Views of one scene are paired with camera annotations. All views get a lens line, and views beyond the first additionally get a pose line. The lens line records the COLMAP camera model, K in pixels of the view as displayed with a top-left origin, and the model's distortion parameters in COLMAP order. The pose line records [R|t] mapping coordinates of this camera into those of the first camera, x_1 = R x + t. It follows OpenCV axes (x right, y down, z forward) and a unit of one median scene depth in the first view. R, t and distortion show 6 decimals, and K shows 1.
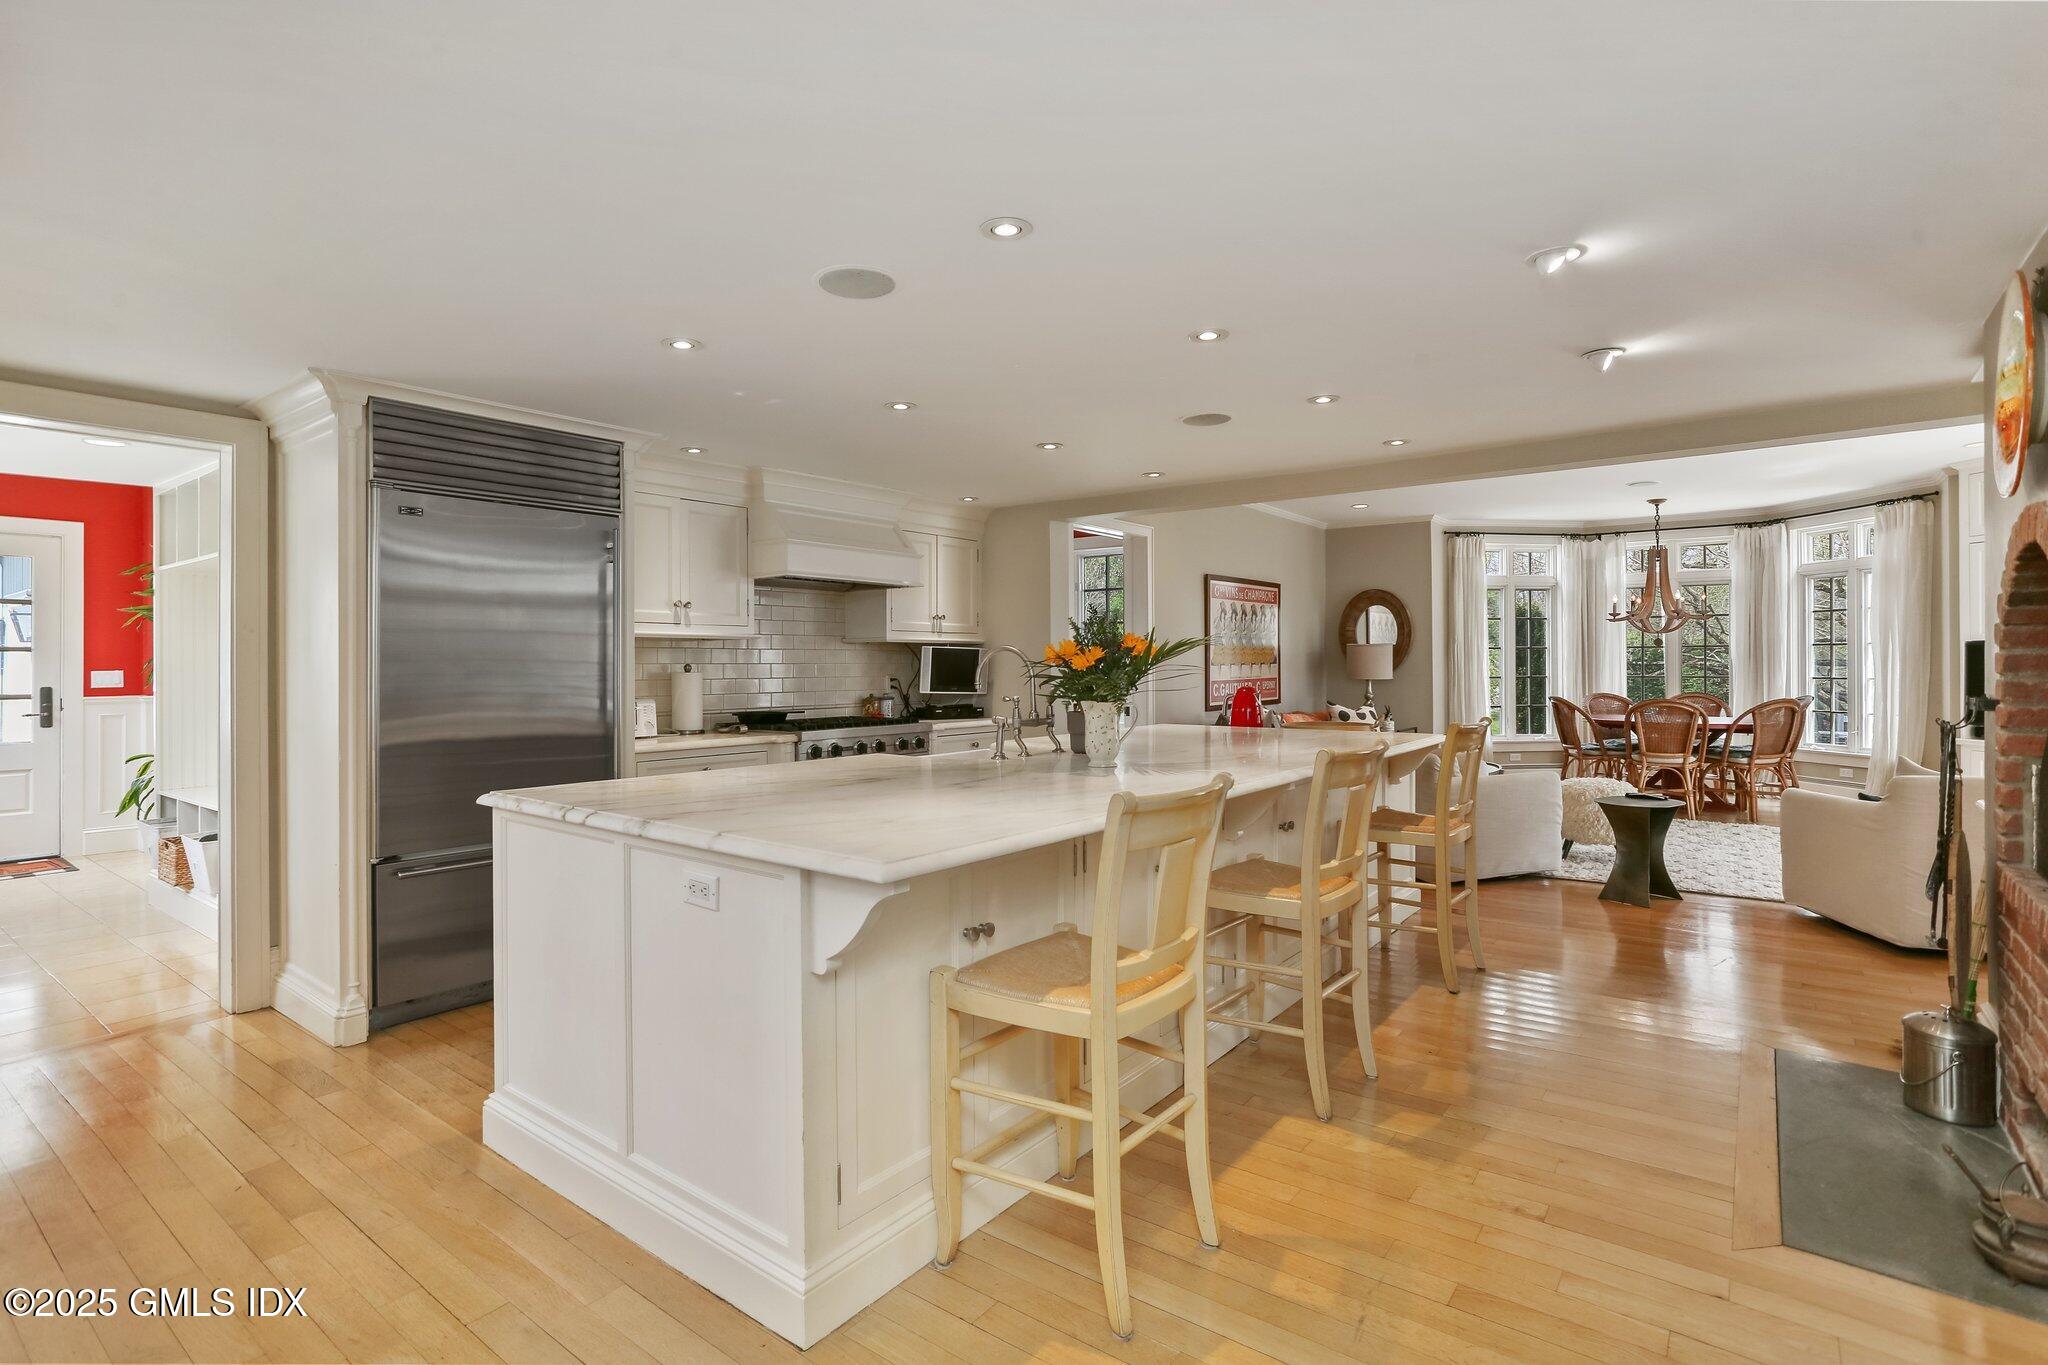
lens RADIAL K [[963.7, 0, 1029.4], [0, 963.7, 660.7], [0, 0, 1]] dist [-0.061562, 0.028617]
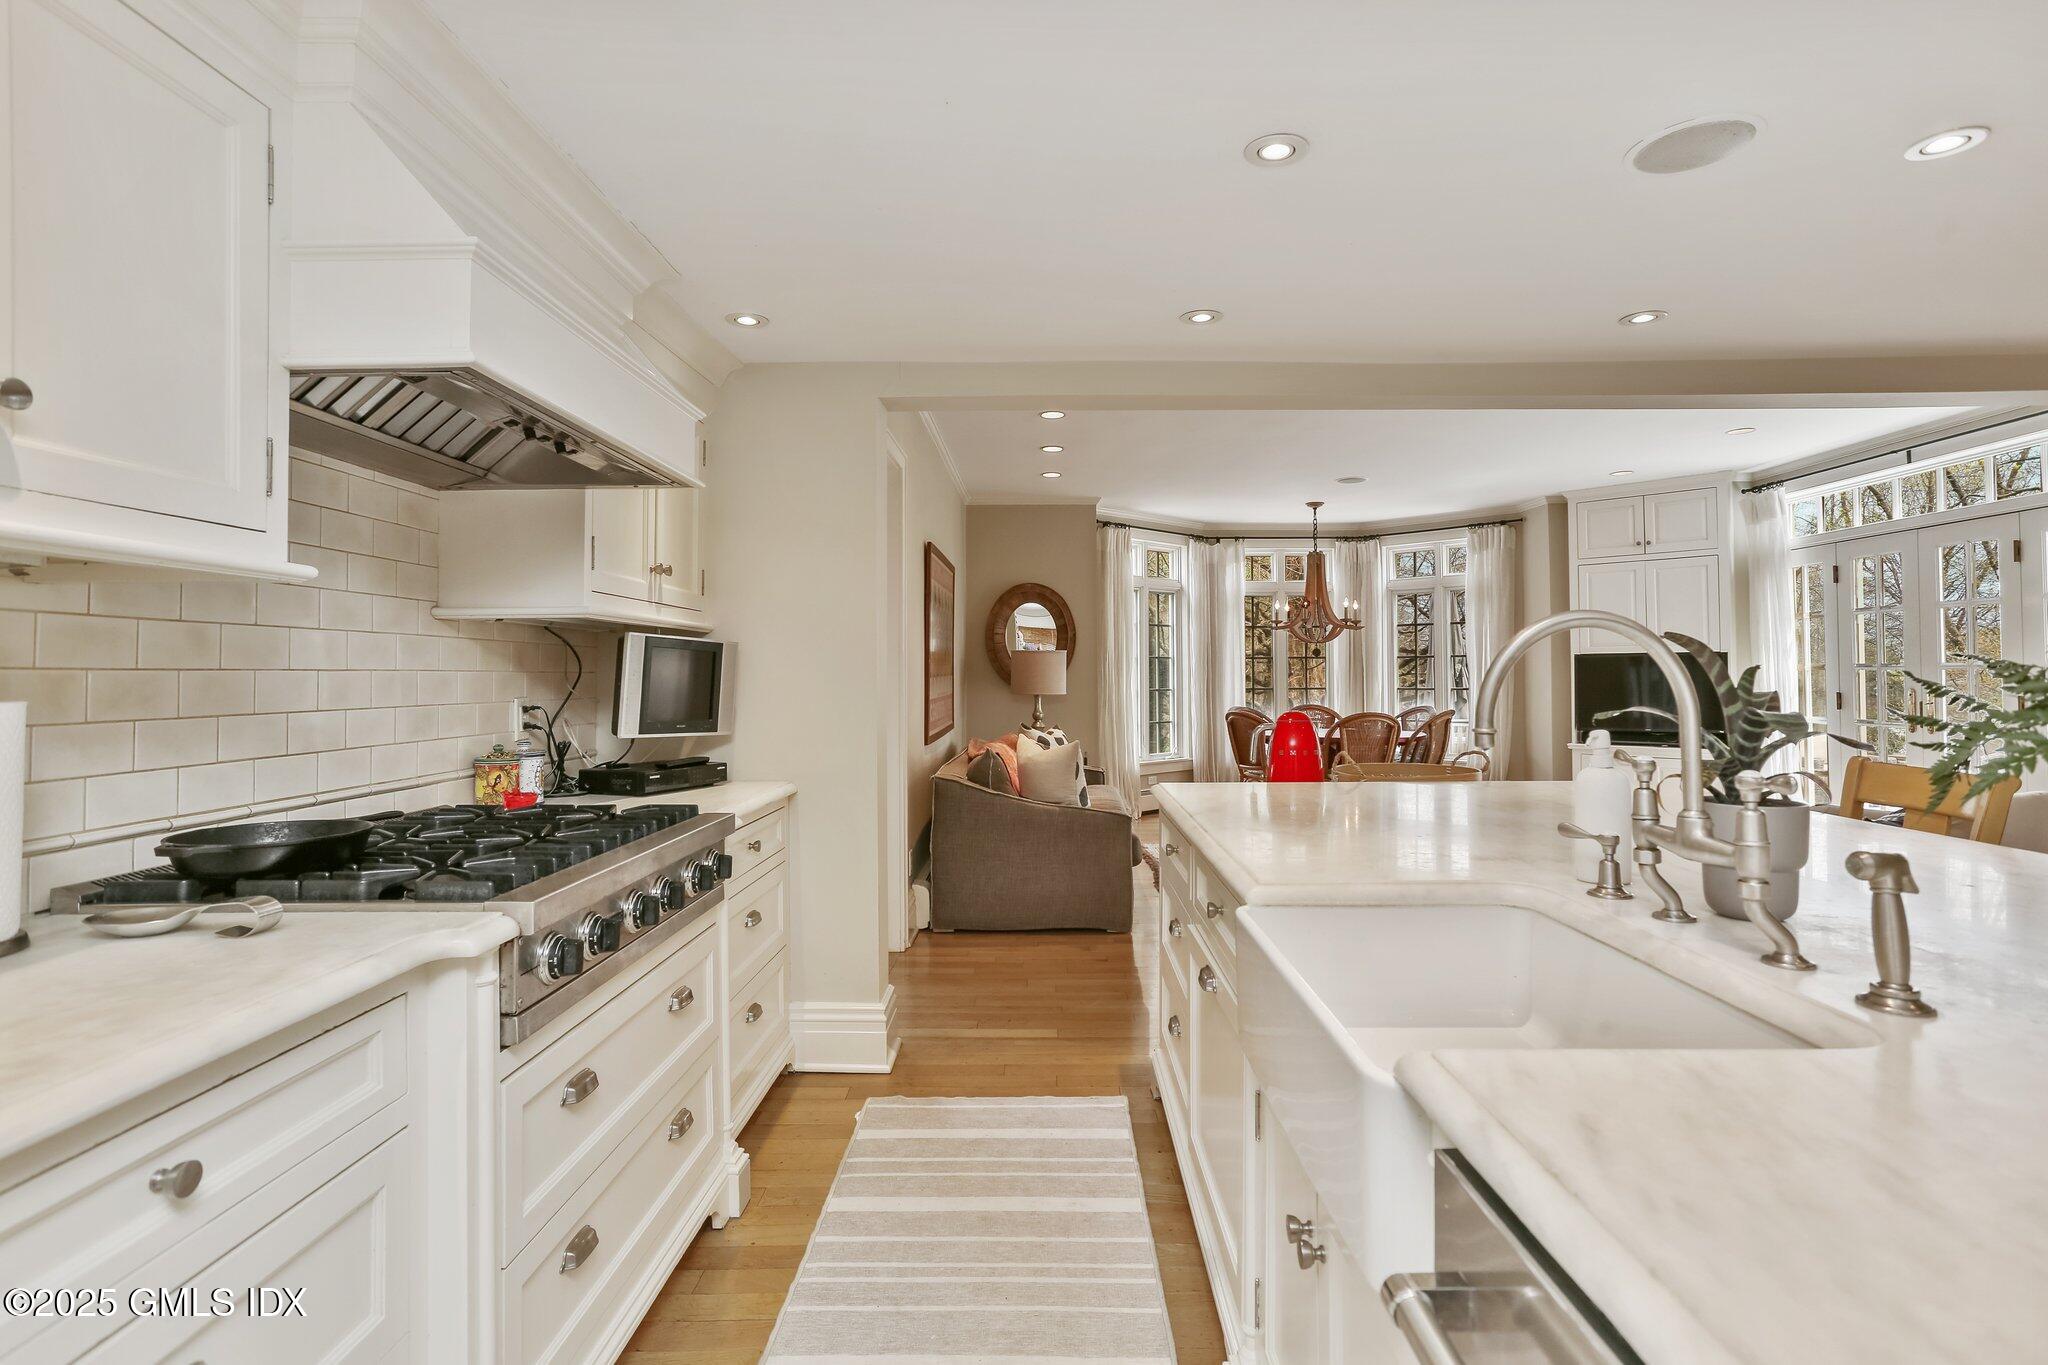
lens RADIAL K [[1005.2, 0, 1033.5], [0, 1005.2, 672.7], [0, 0, 1]] dist [-0.065862, 0.044095]
pose [[0.804733, 0.001846, 0.593633, -0.159744], [-0.002432, 0.999997, 0.000187, 0.001374], [-0.593631, -0.001594, 0.804736, 0.350028]]
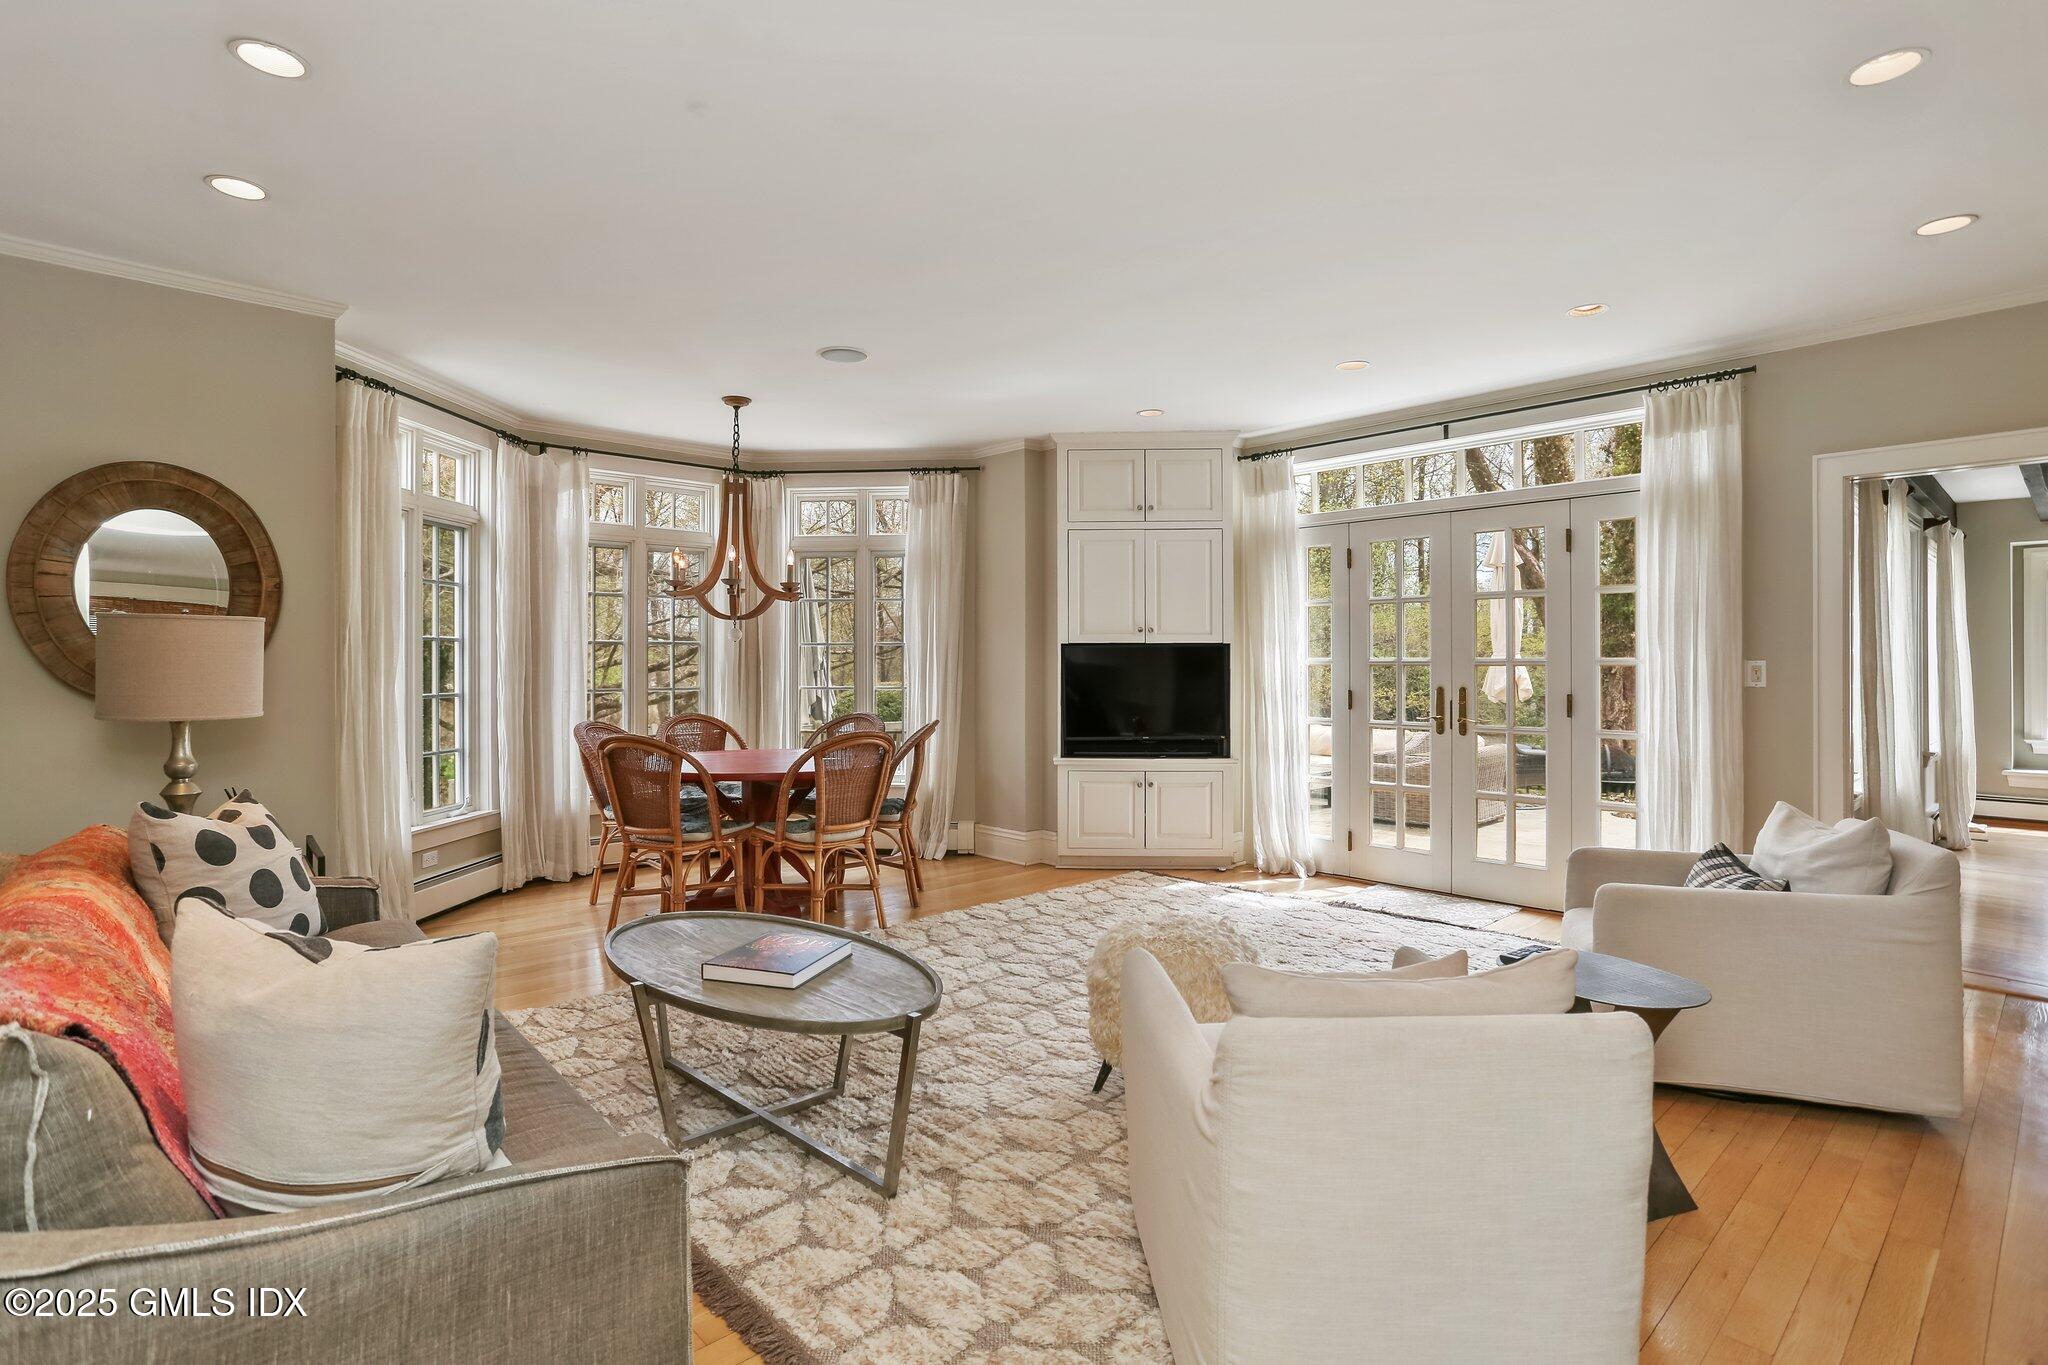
lens RADIAL K [[1005.2, 0, 1033.5], [0, 1005.2, 672.7], [0, 0, 1]] dist [-0.065862, 0.044095]
pose [[0.175507, -0.008796, 0.984439, 0.067748], [-0.003632, 0.999947, 0.009582, -0.001812], [-0.984471, -0.005257, 0.175466, 0.688082]]
